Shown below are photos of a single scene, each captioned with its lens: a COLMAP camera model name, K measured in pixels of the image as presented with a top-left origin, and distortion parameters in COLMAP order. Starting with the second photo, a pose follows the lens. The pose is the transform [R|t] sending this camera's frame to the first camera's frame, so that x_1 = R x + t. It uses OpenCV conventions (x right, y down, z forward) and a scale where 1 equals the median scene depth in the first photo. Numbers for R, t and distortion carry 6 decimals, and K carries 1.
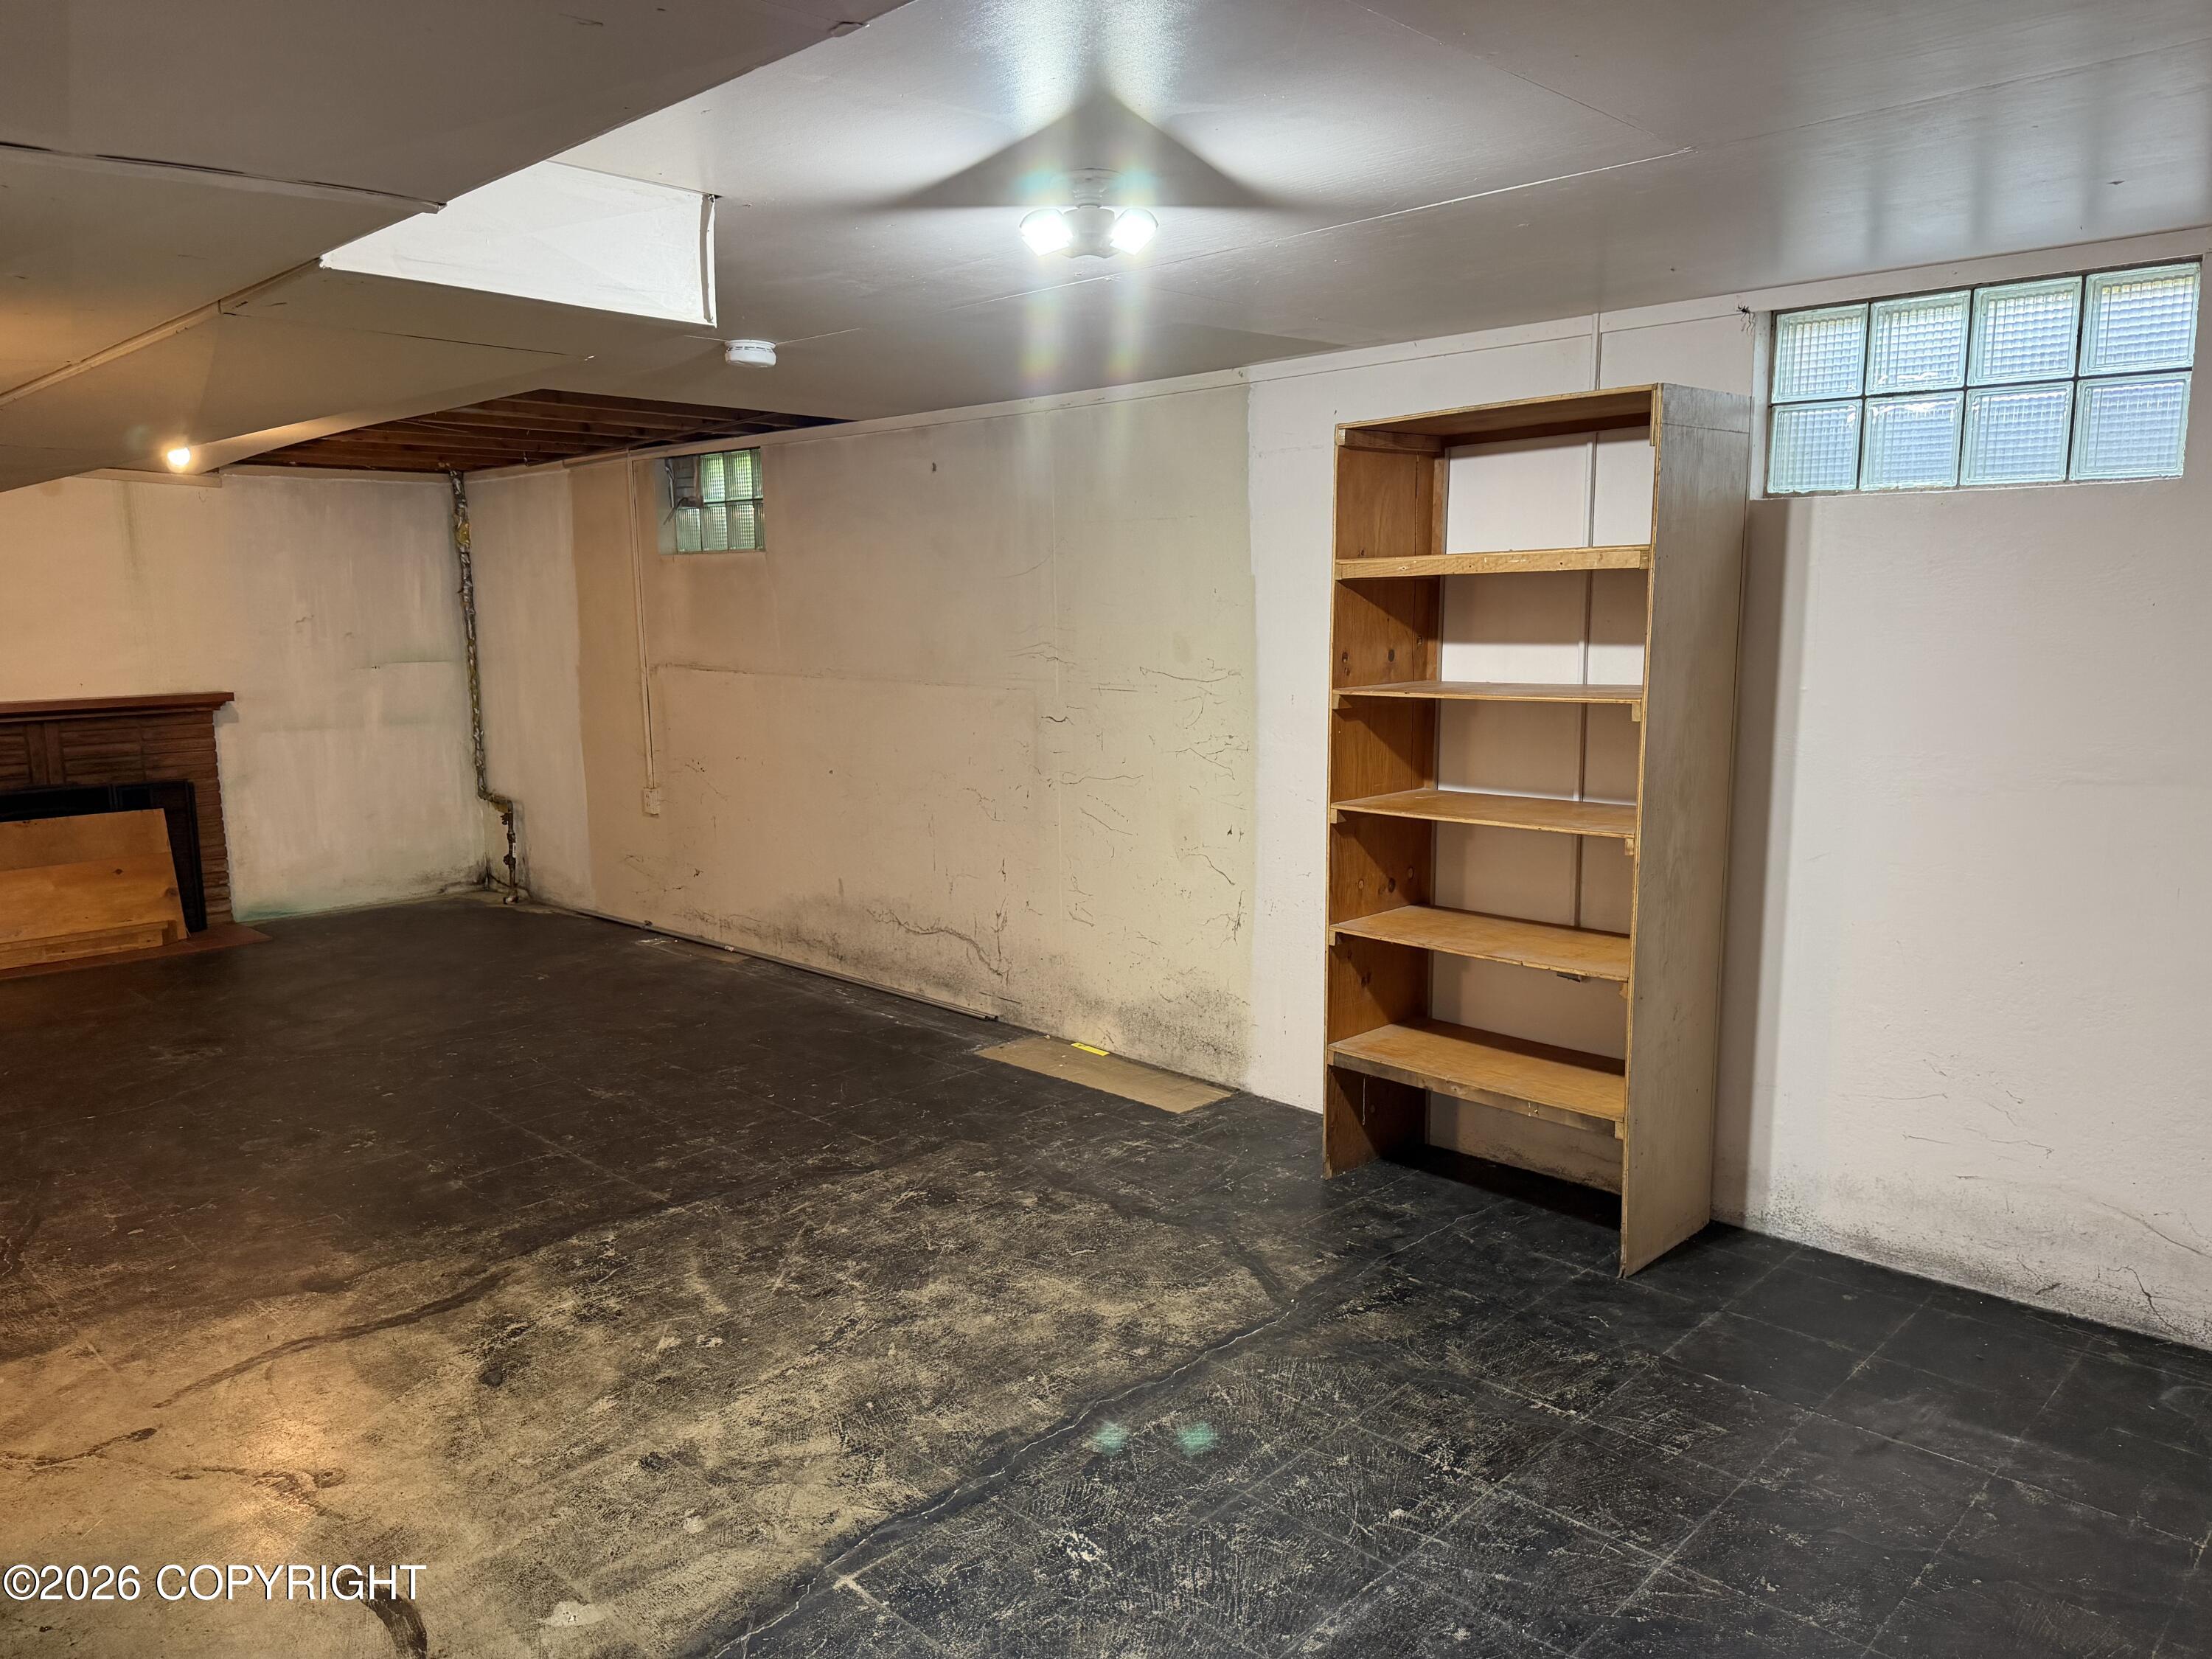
lens RADIAL K [[1536.8, 0, 1094.8], [0, 1536.8, 833.4], [0, 0, 1]] dist [0.087658, -0.117501]
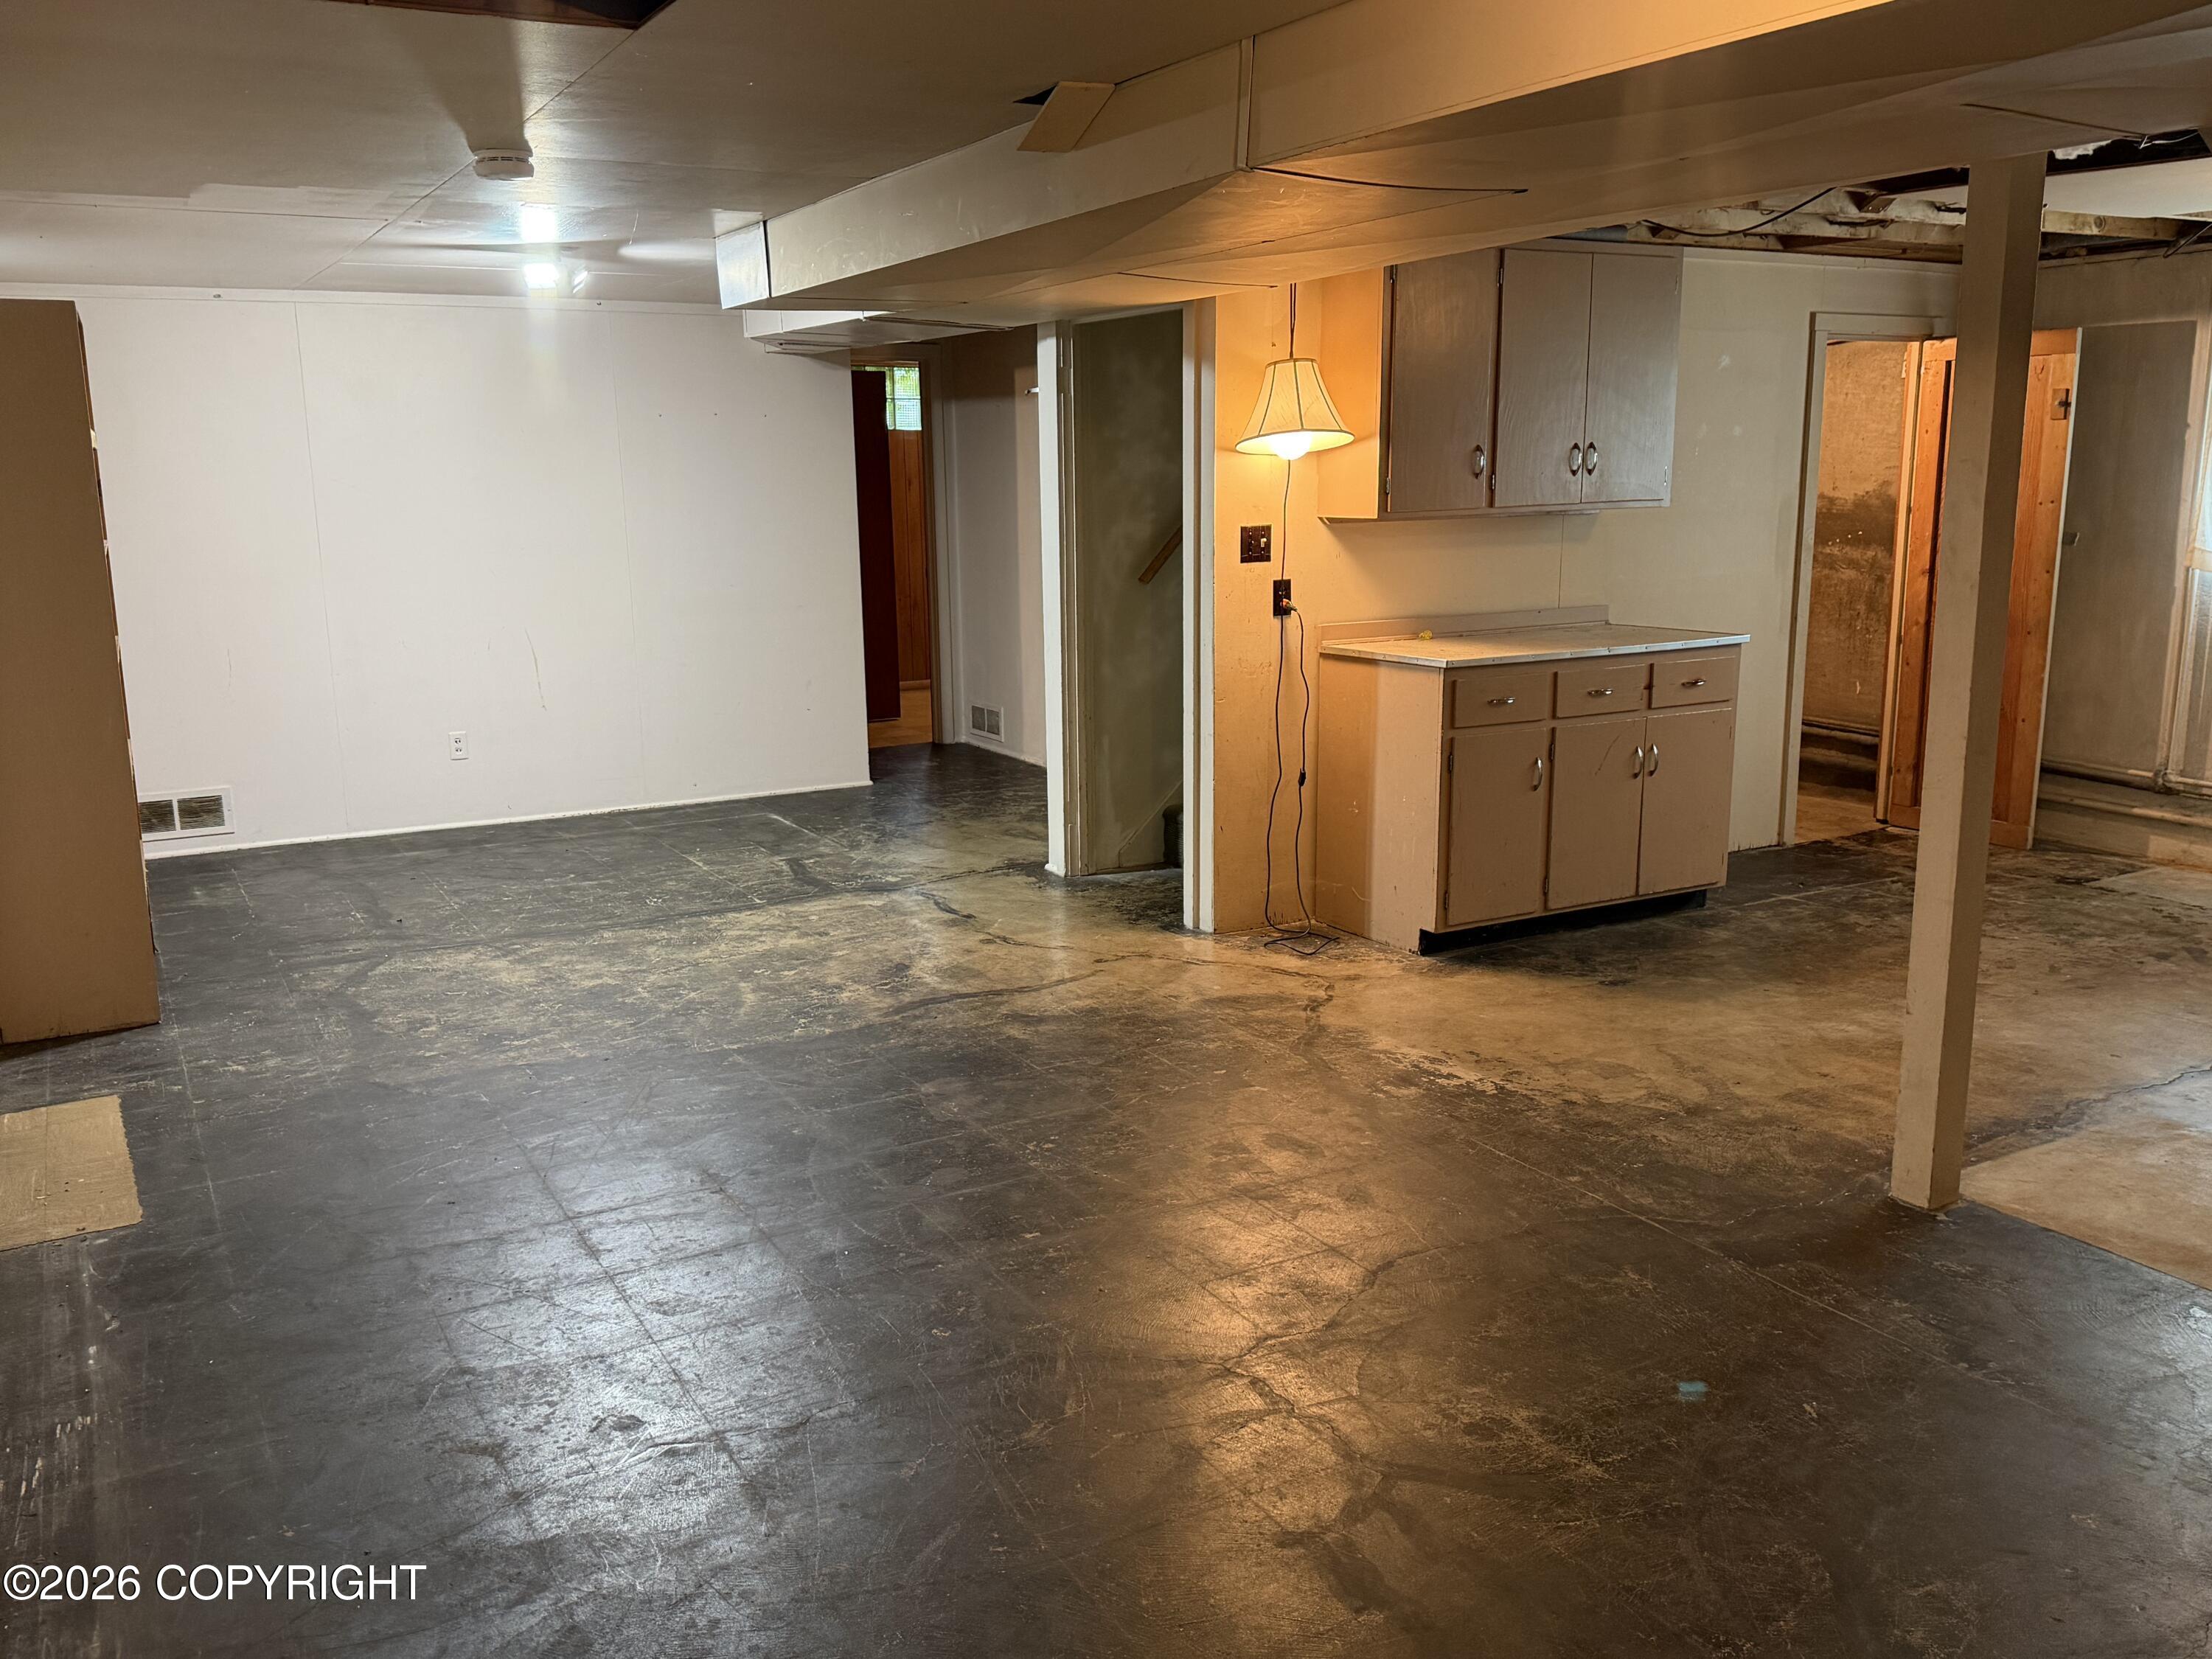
lens RADIAL K [[1831.2, 0, 1104.8], [0, 1831.2, 819.7], [0, 0, 1]] dist [0.100227, -0.020109]
pose [[-0.960254, -0.023628, 0.278125, -0.891624], [0.072932, 0.940558, 0.331709, -0.306475], [-0.269431, 0.338809, -0.901452, 2.090732]]
